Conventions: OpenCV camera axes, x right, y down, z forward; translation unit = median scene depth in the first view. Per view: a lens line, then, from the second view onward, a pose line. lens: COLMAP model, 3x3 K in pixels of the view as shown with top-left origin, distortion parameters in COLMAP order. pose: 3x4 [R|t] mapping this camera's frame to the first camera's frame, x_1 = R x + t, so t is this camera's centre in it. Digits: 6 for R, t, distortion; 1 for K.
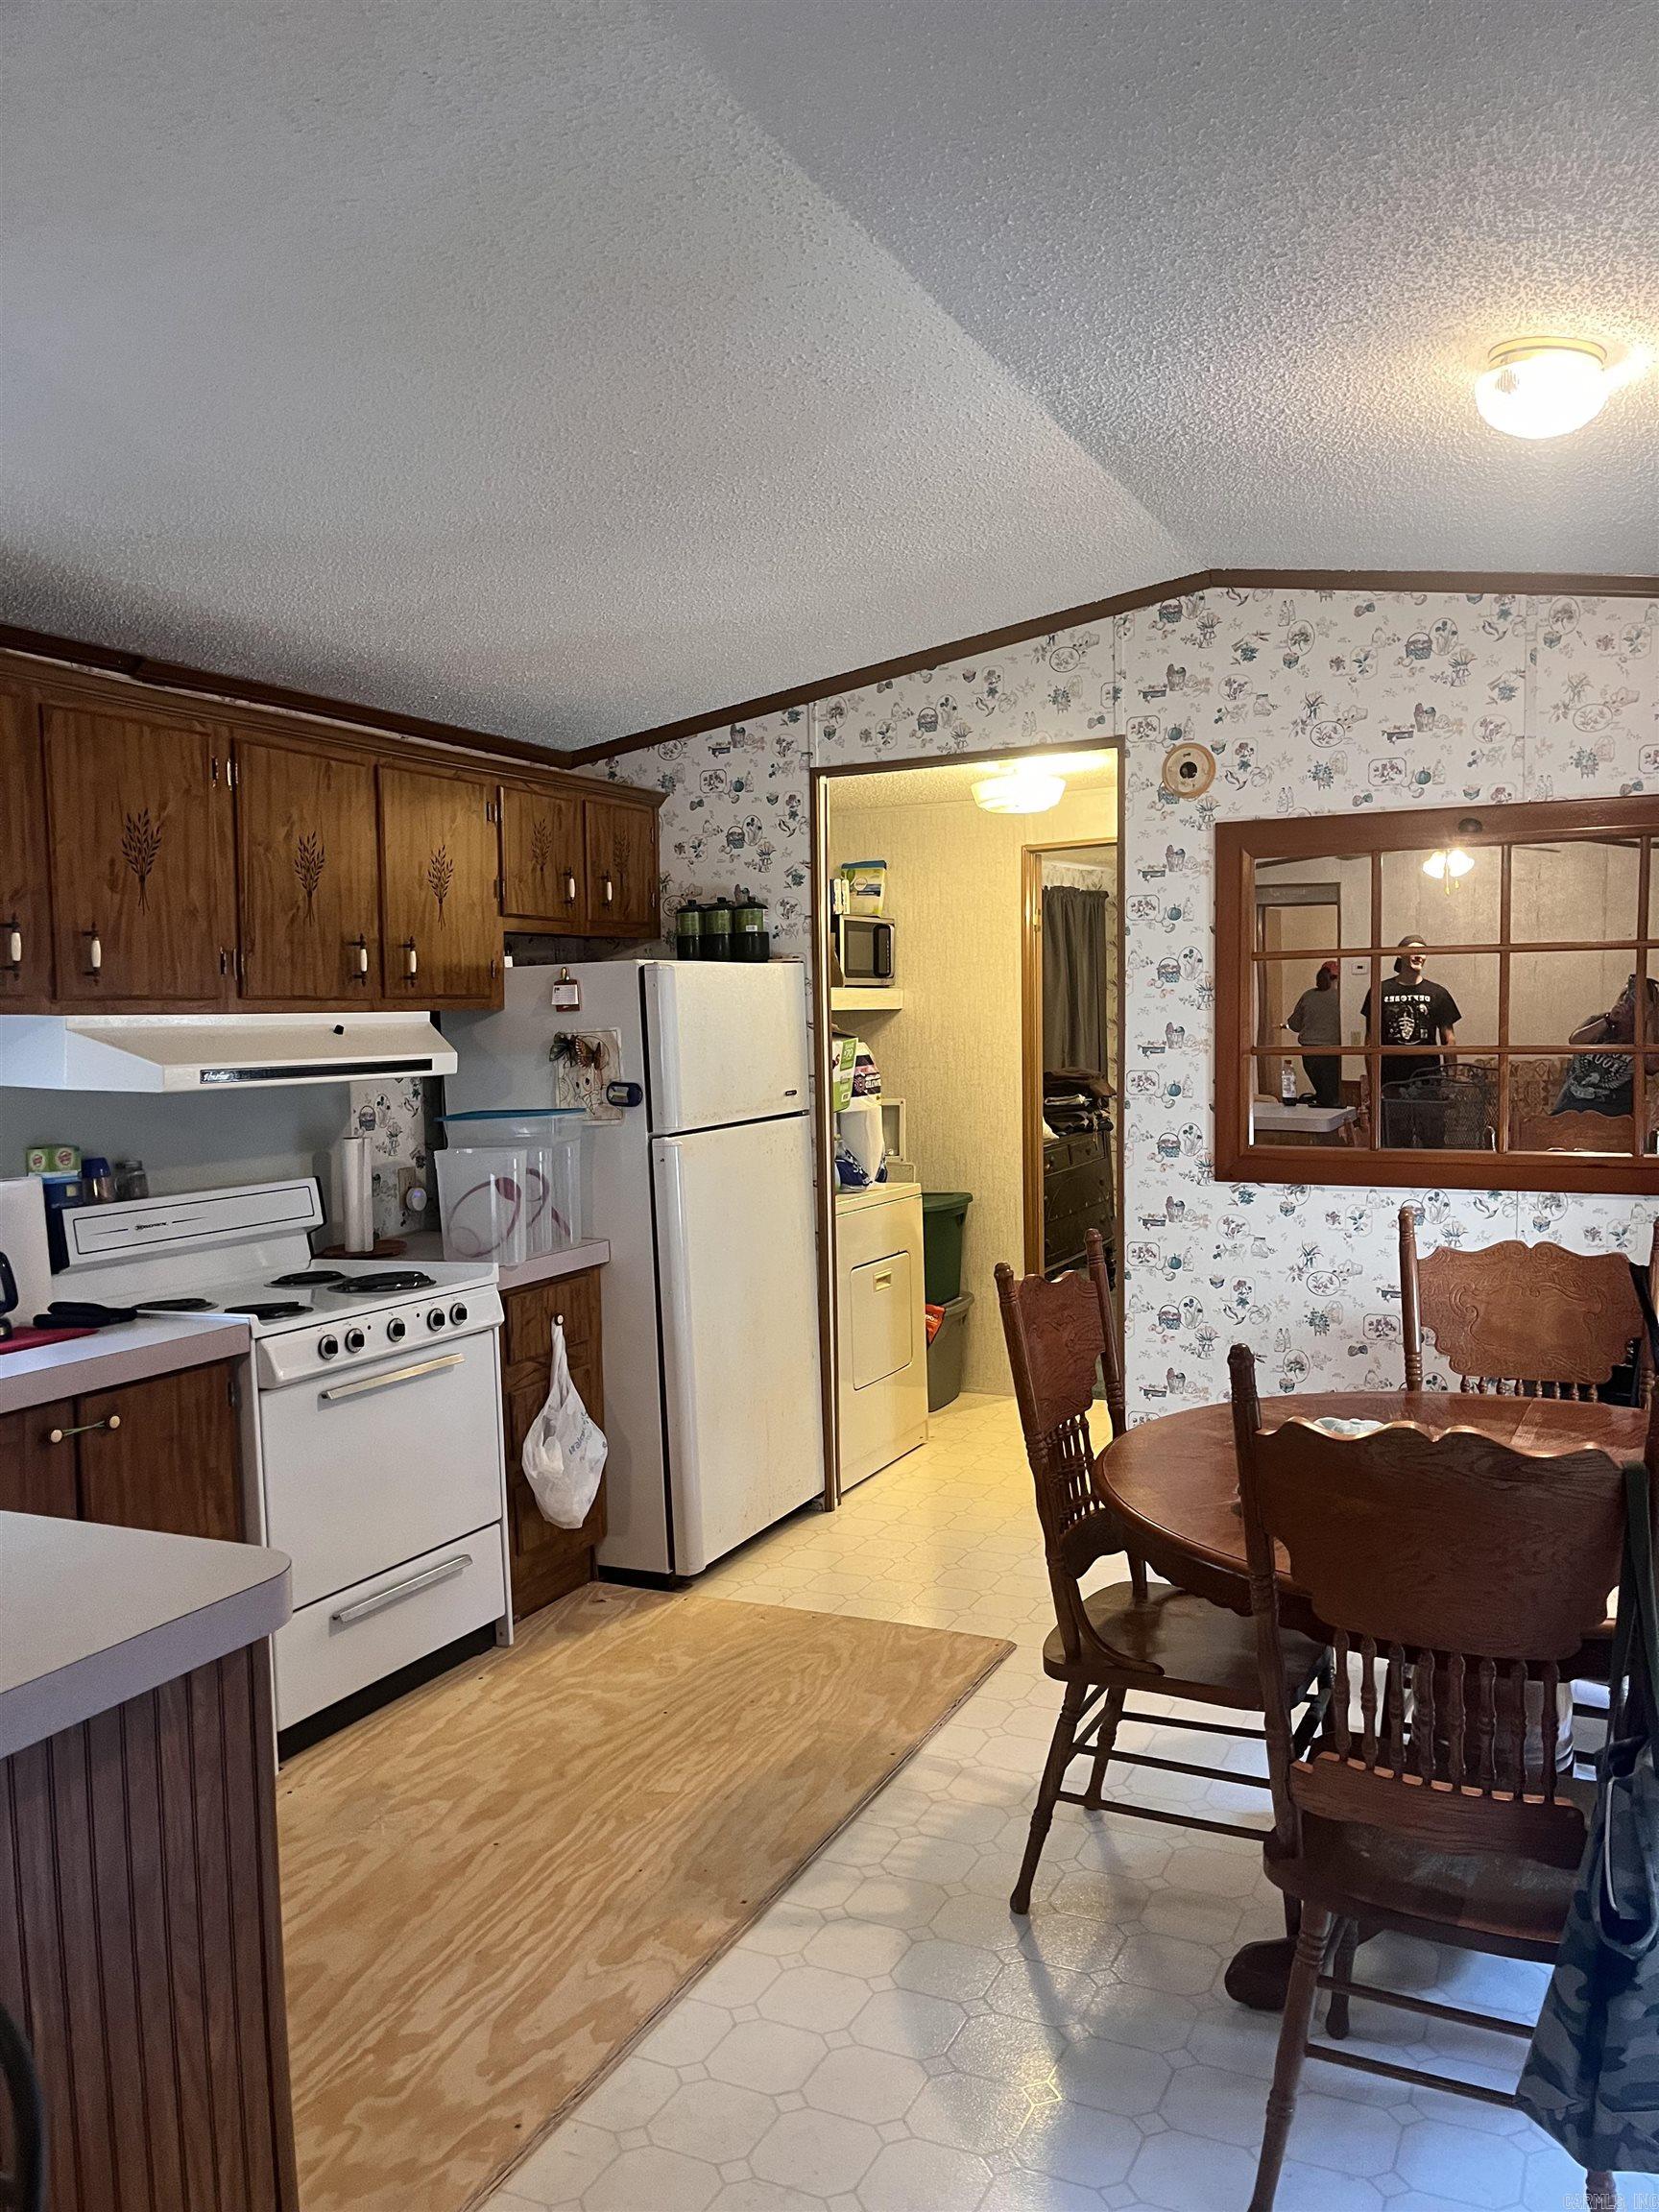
lens RADIAL K [[1687.0, 0, 830.5], [0, 1687.0, 1154.4], [0, 0, 1]] dist [0.061920, -0.098866]
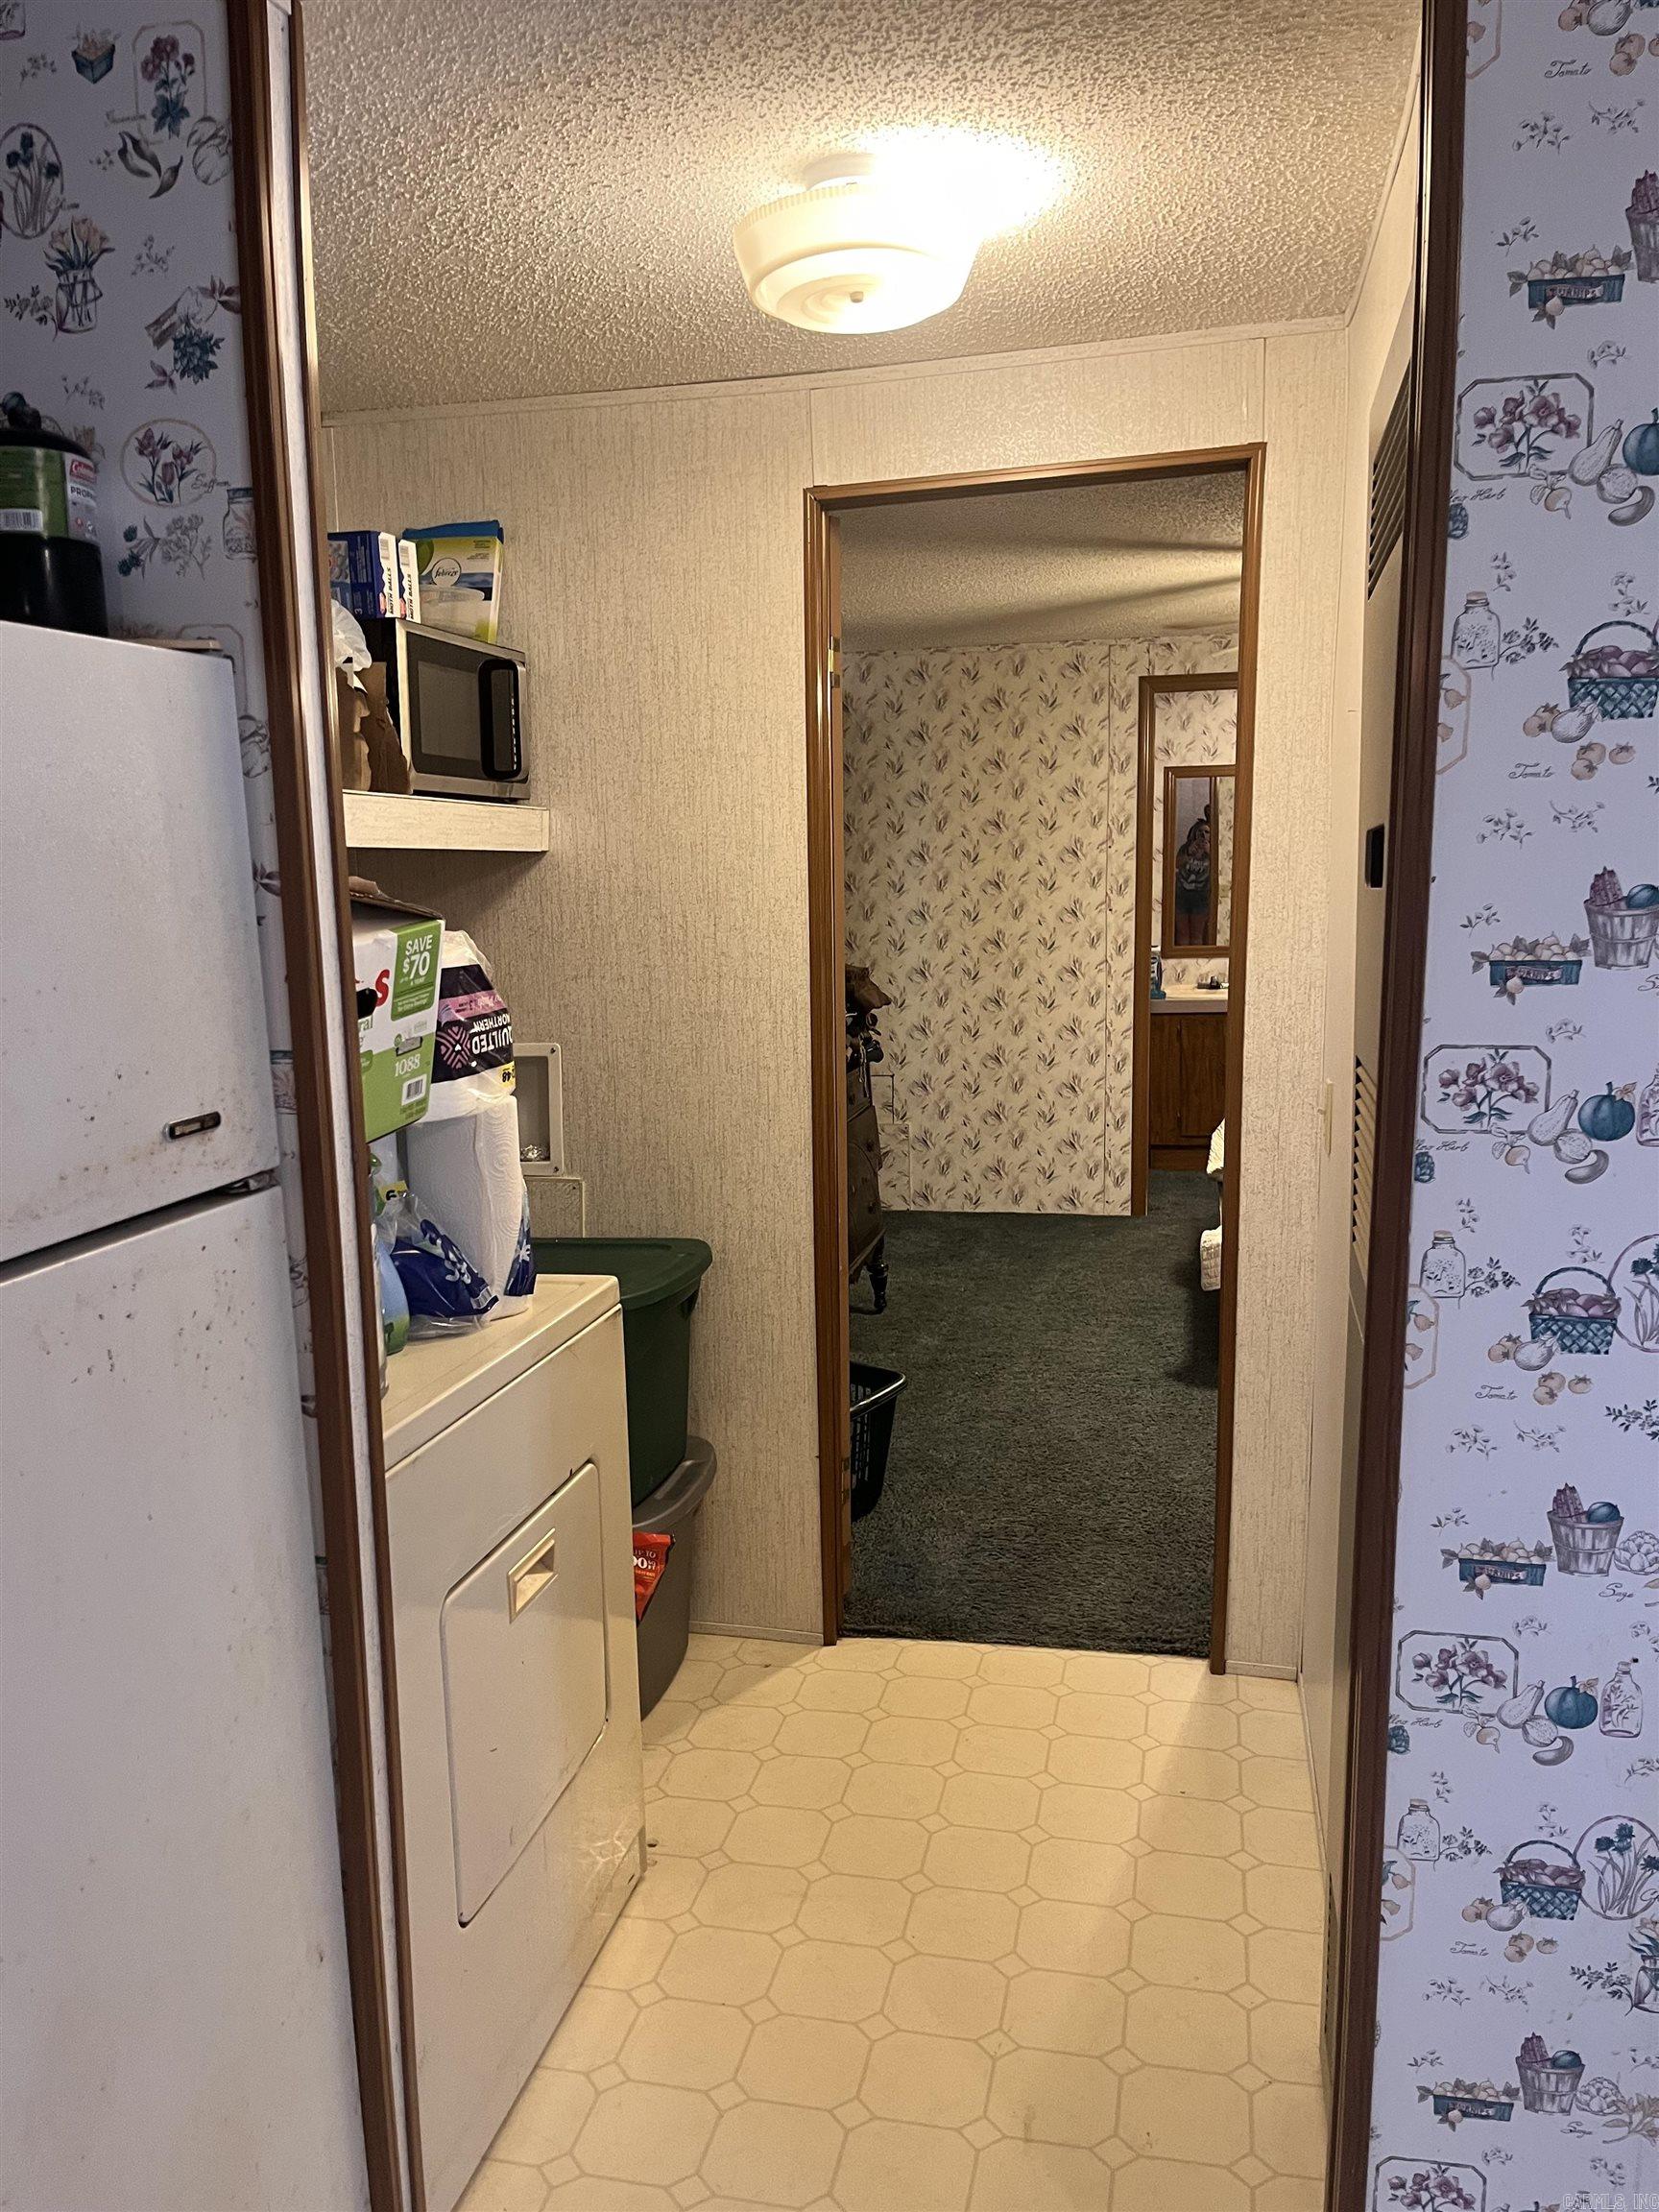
lens RADIAL K [[1687.0, 0, 830.5], [0, 1687.0, 1154.4], [0, 0, 1]] dist [0.061920, -0.098866]
pose [[0.974784, -0.032146, 0.220821, 0.015383], [0.015074, 0.996795, 0.078567, -0.047152], [-0.222639, -0.073257, 0.972145, 0.640757]]
